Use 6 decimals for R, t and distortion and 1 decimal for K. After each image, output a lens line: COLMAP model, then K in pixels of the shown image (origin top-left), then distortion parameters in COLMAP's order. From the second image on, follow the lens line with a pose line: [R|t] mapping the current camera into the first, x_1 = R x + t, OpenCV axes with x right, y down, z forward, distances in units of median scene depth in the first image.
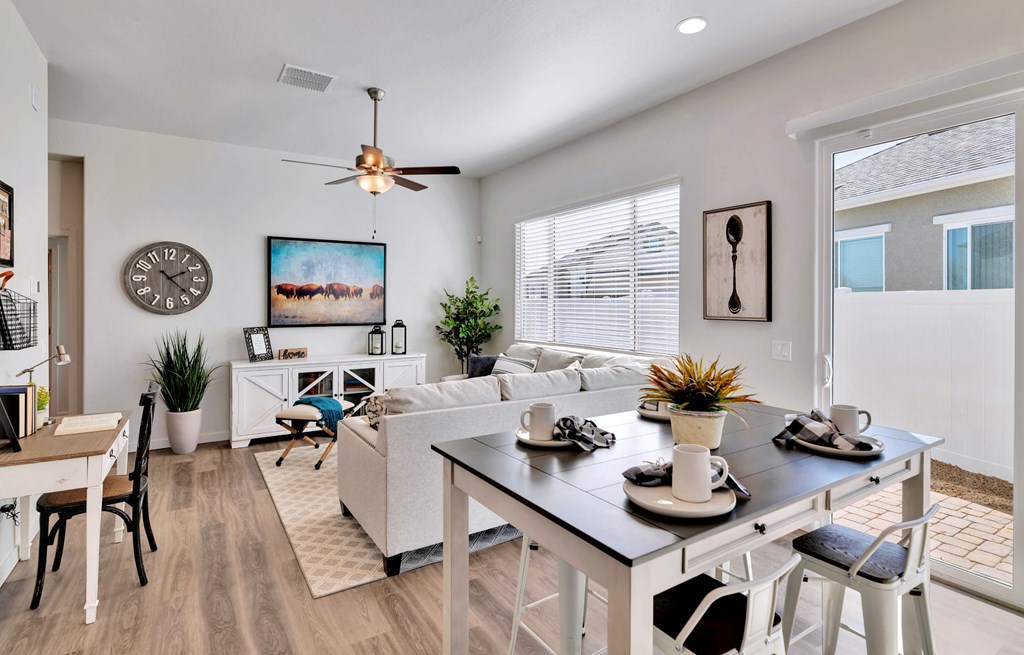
lens RADIAL K [[504.5, 0, 510.0], [0, 504.5, 301.3], [0, 0, 1]] dist [-0.002504, -0.001070]
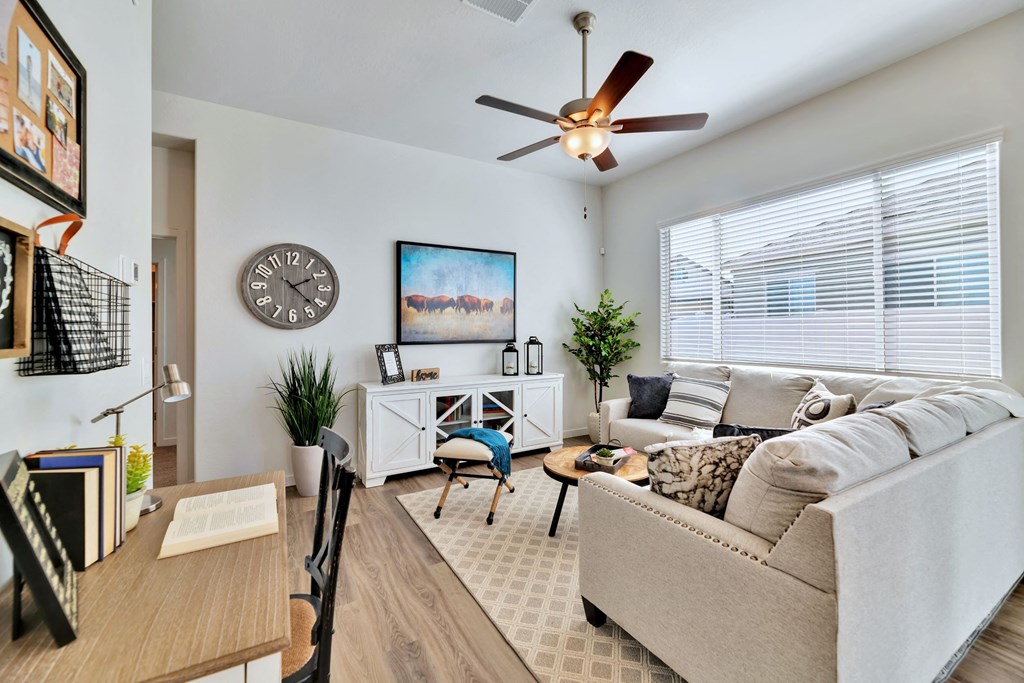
lens RADIAL K [[419.4, 0, 514.7], [0, 419.4, 325.2], [0, 0, 1]] dist [-0.000646, 0.000016]
pose [[0.999402, -0.006449, -0.033957, -0.274875], [0.006174, 0.999947, -0.008206, 0.027585], [0.034008, 0.007991, 0.999390, 0.303096]]
